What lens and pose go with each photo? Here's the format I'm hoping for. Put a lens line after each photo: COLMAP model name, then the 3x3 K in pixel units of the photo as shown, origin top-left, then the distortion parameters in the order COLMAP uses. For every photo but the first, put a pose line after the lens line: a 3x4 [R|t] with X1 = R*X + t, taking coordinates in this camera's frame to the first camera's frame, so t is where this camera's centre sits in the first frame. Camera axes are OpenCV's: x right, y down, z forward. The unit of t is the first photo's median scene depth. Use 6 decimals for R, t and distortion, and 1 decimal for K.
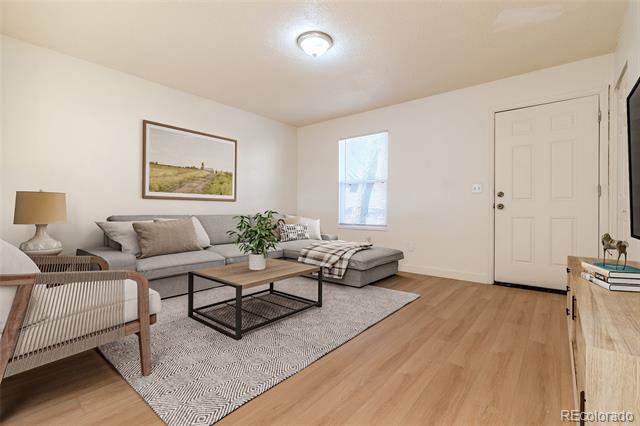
lens RADIAL K [[291.8, 0, 318.2], [0, 291.8, 213.2], [0, 0, 1]] dist [-0.003773, 0.003695]
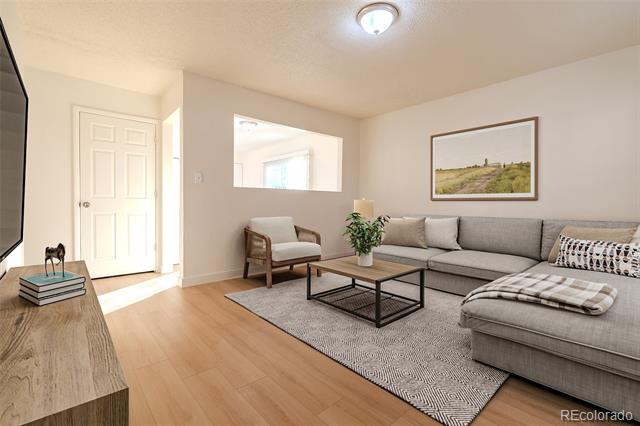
lens RADIAL K [[291.8, 0, 318.1], [0, 291.8, 208.2], [0, 0, 1]] dist [-0.003773, 0.003695]
pose [[-0.160673, 0.012225, -0.986932, 0.594425], [-0.014460, 0.999787, 0.014739, -0.026622], [0.986902, 0.016639, -0.160462, 0.650520]]
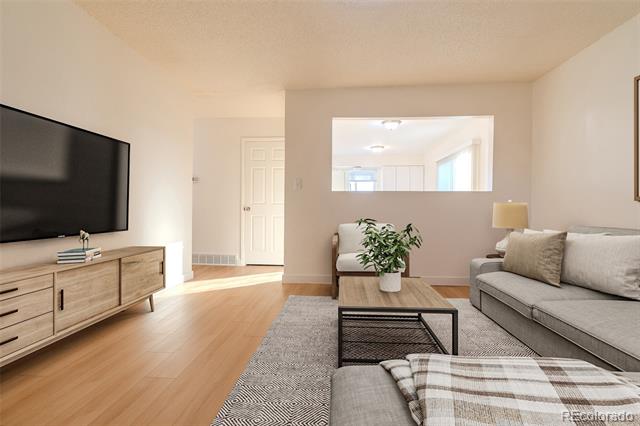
lens RADIAL K [[307.2, 0, 319.6], [0, 307.2, 209.8], [0, 0, 1]] dist [-0.003315, 0.000011]
pose [[-0.816895, -0.006212, -0.576752, 0.302993], [-0.012180, 0.999905, 0.006481, -0.024159], [0.576657, 0.012319, -0.816893, 1.021242]]
